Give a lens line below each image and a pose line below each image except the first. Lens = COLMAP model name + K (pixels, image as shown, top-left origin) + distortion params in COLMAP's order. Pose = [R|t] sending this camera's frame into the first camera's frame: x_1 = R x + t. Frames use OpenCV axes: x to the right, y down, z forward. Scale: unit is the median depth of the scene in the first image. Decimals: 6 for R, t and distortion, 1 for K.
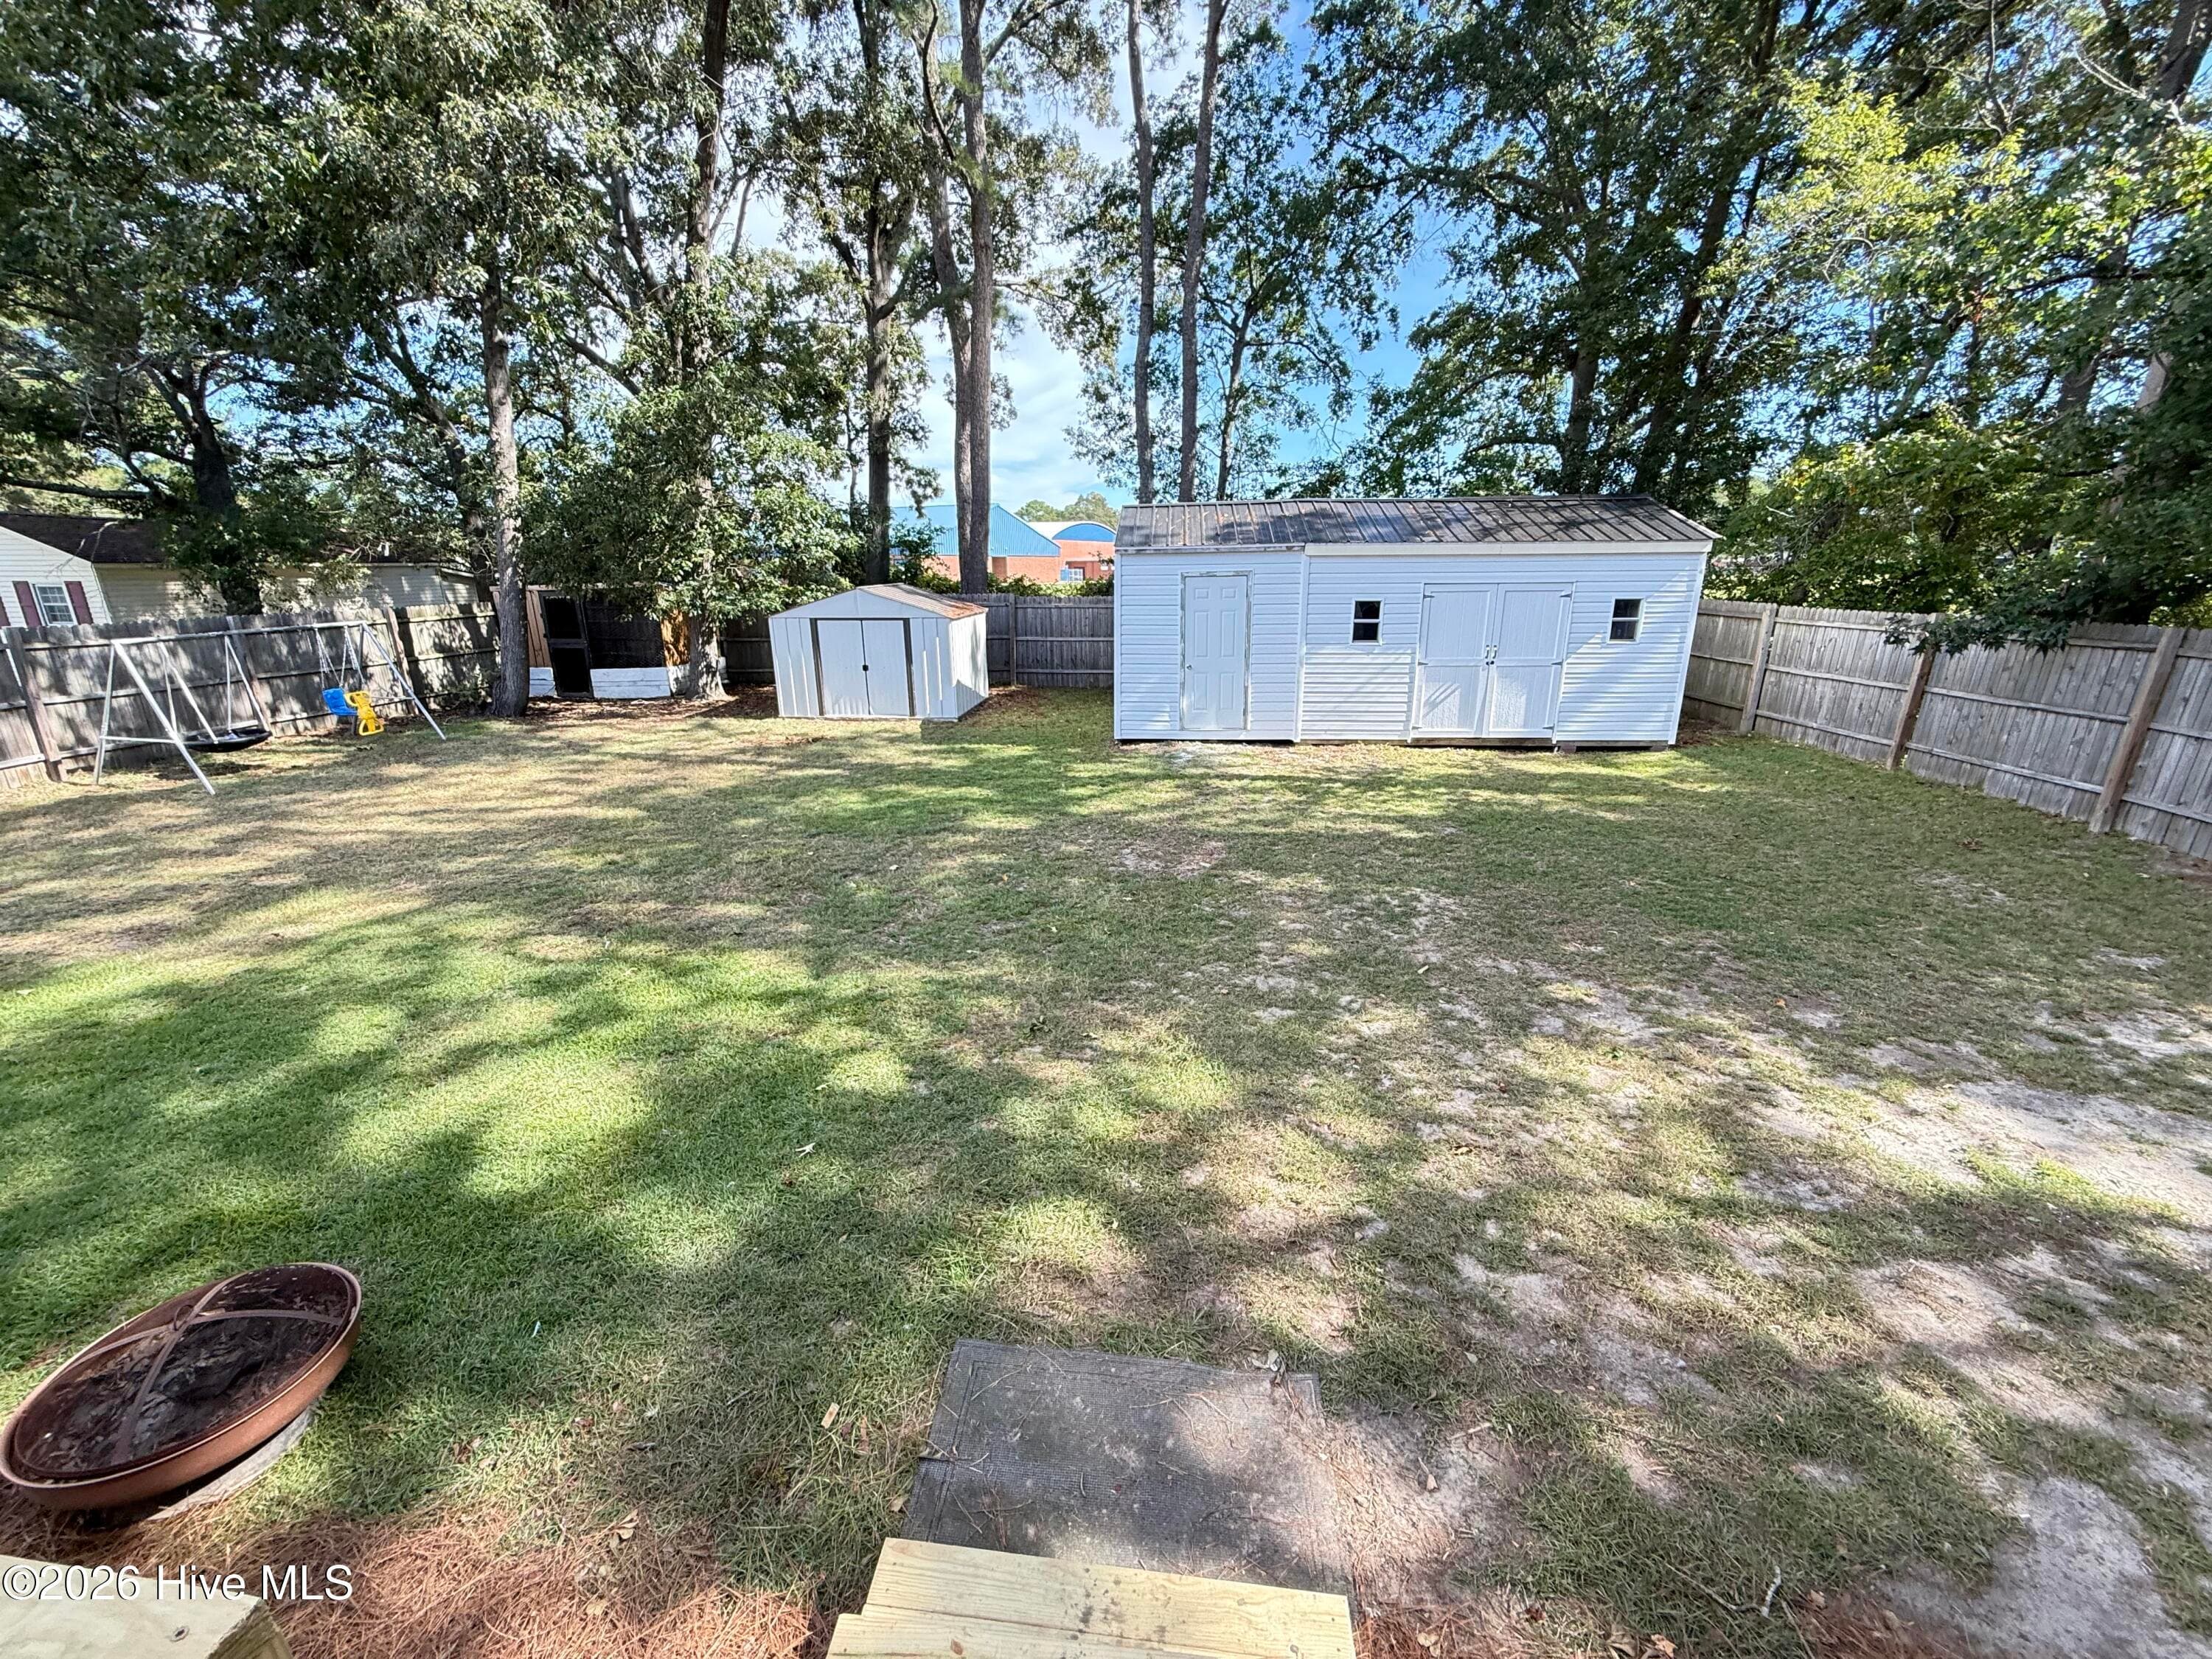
lens RADIAL K [[1023.3, 0, 1106.0], [0, 1023.3, 829.5], [0, 0, 1]] dist [0.000964, -0.000054]
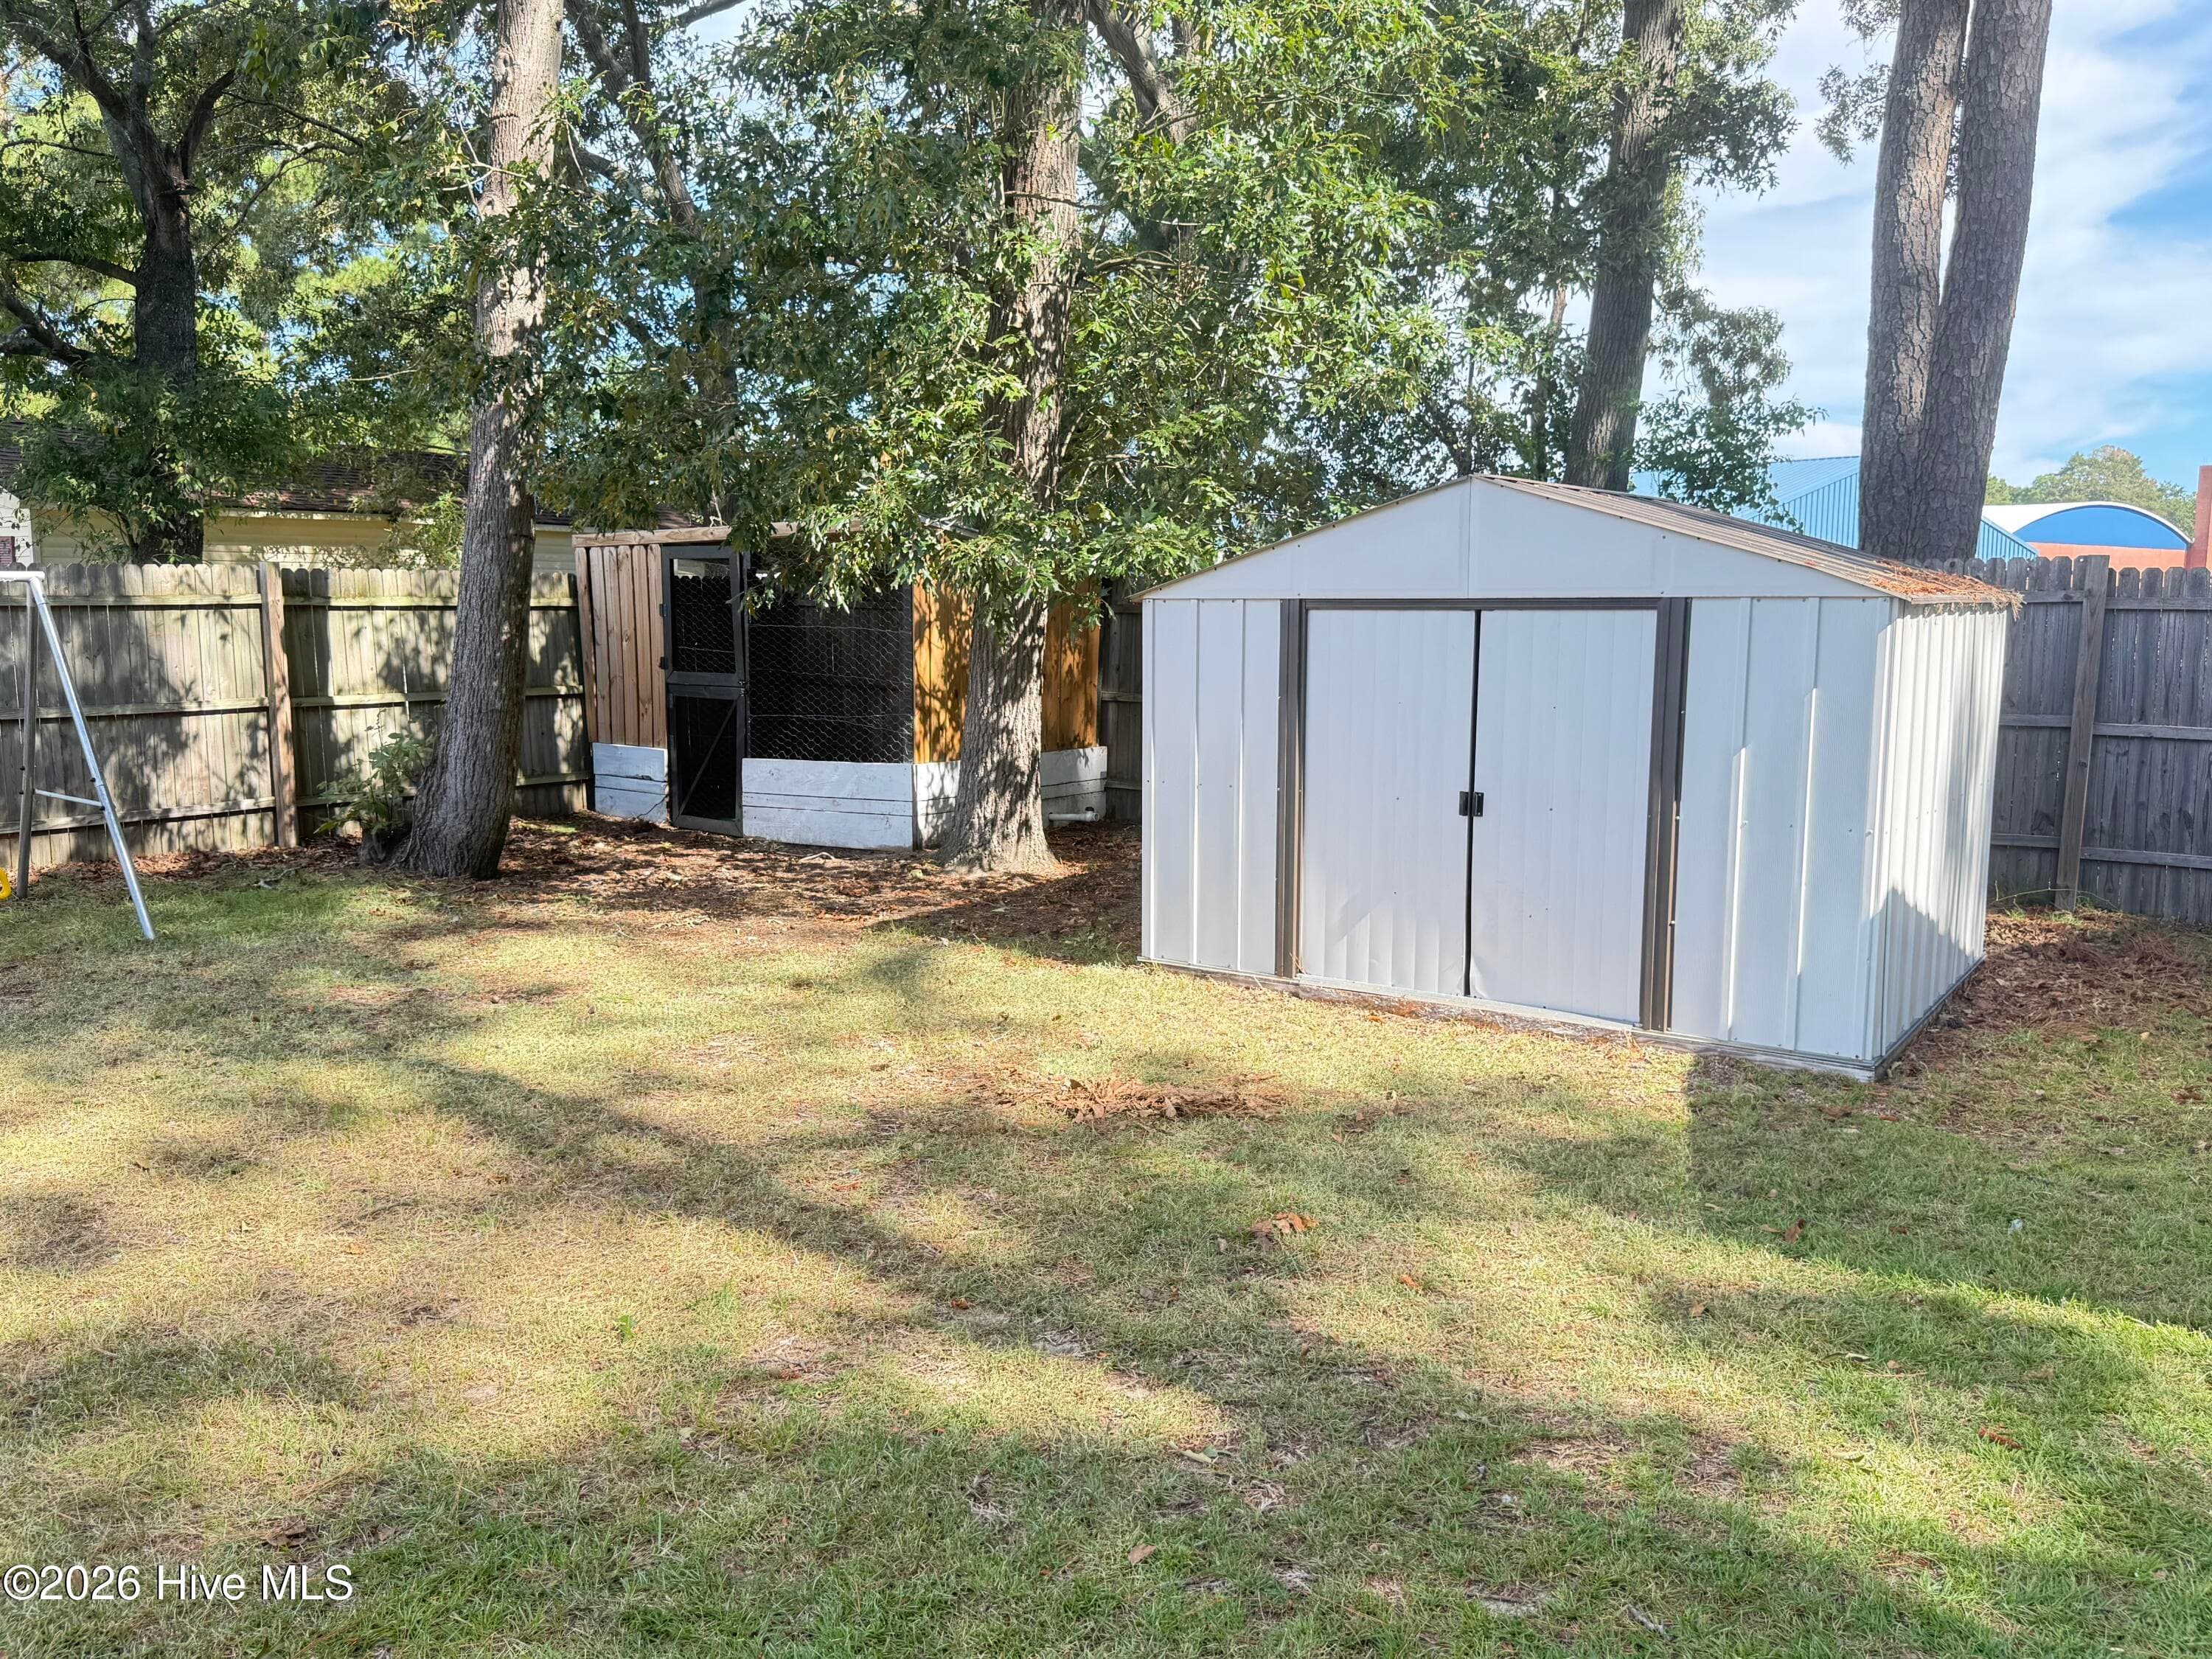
lens RADIAL K [[1656.1, 0, 1100.0], [0, 1656.1, 833.5], [0, 0, 1]] dist [0.098477, -0.162608]
pose [[0.875441, 0.075289, -0.477424, -0.122181], [-0.139855, 0.984995, -0.101117, -0.097583], [0.462647, 0.155293, 0.872835, 0.607043]]
